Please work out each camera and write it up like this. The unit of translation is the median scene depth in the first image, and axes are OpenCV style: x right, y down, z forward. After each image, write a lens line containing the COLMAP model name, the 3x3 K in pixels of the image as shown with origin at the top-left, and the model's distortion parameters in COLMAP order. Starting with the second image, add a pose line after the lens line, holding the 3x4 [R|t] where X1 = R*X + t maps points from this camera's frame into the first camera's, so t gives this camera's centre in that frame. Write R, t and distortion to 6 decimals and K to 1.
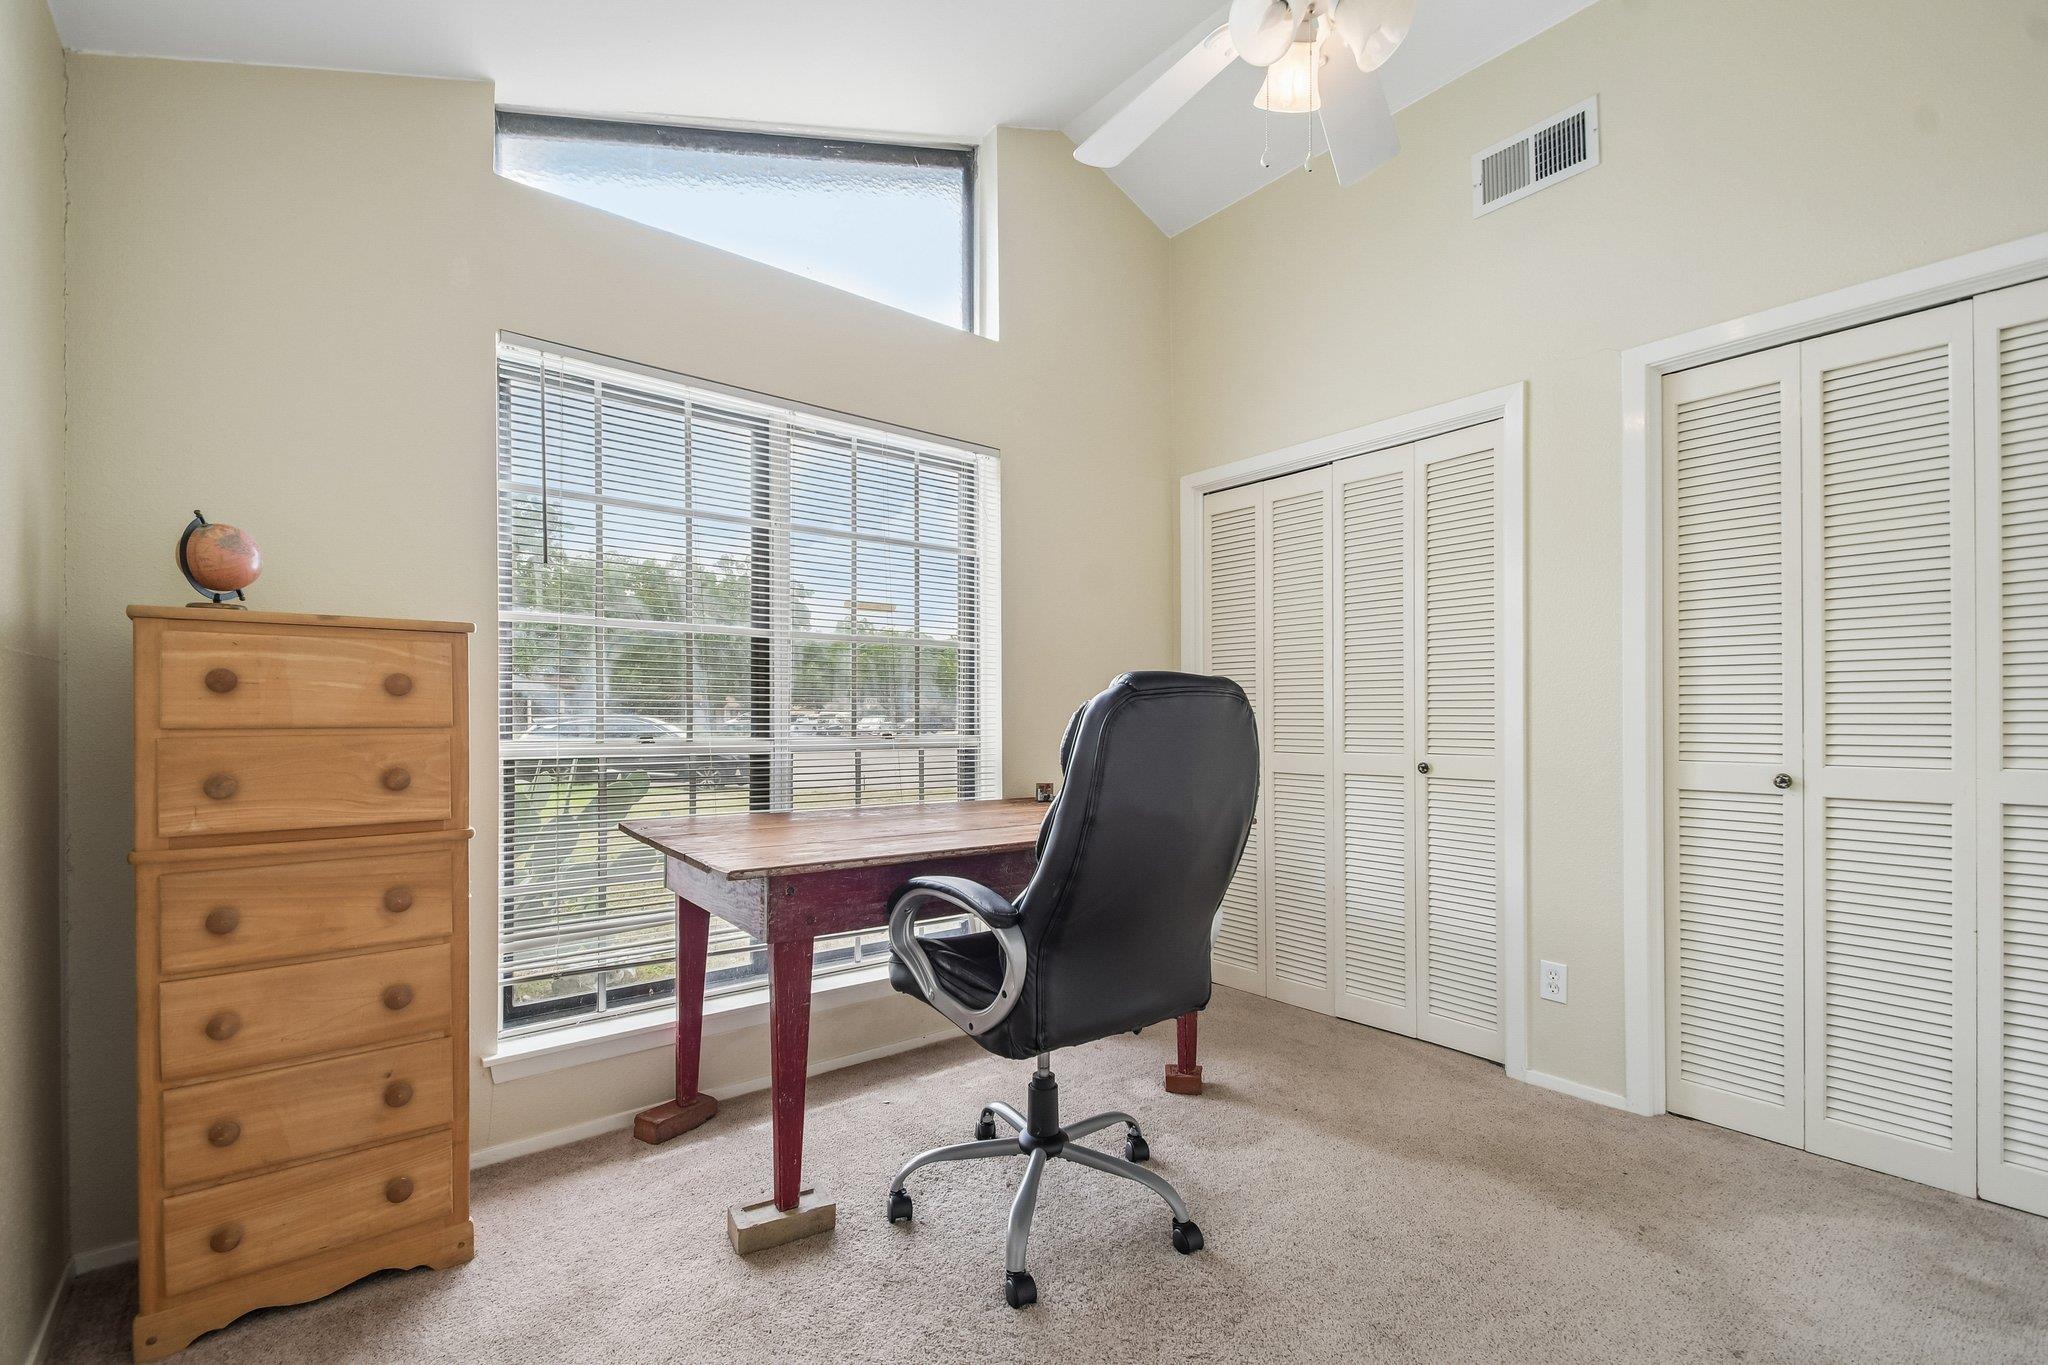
lens RADIAL K [[902.6, 0, 1017.0], [0, 902.6, 718.3], [0, 0, 1]] dist [0.014320, -0.016257]
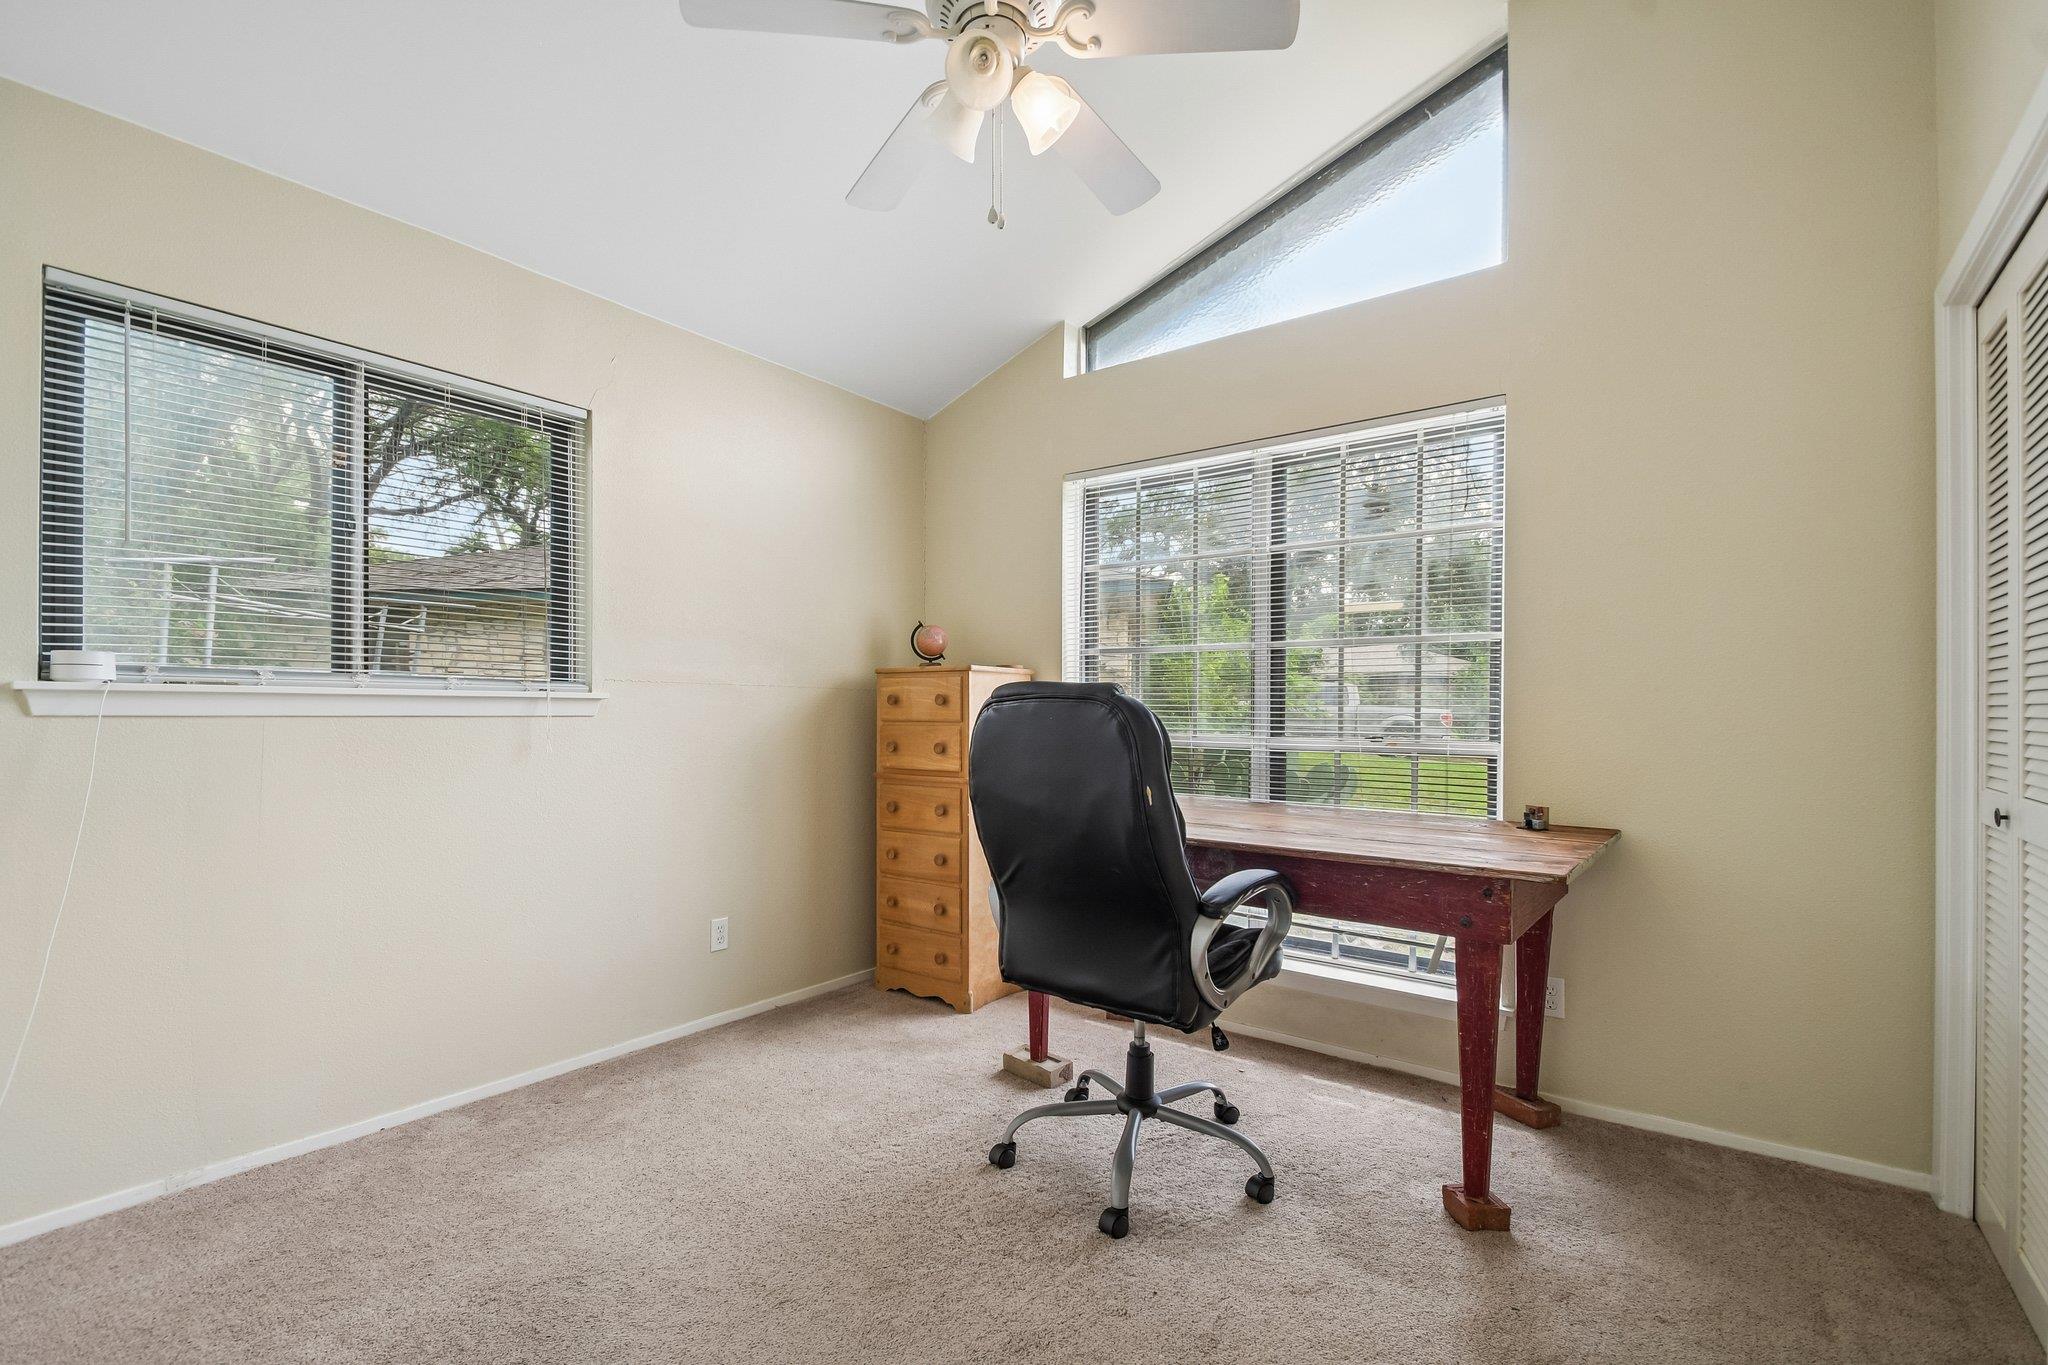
lens RADIAL K [[902.6, 0, 1017.0], [0, 902.6, 718.3], [0, 0, 1]] dist [0.014320, -0.016257]
pose [[0.241164, 0.007671, -0.970454, 1.240112], [-0.007125, 0.999956, 0.006133, -0.011353], [0.970458, 0.005436, 0.241208, 0.680716]]
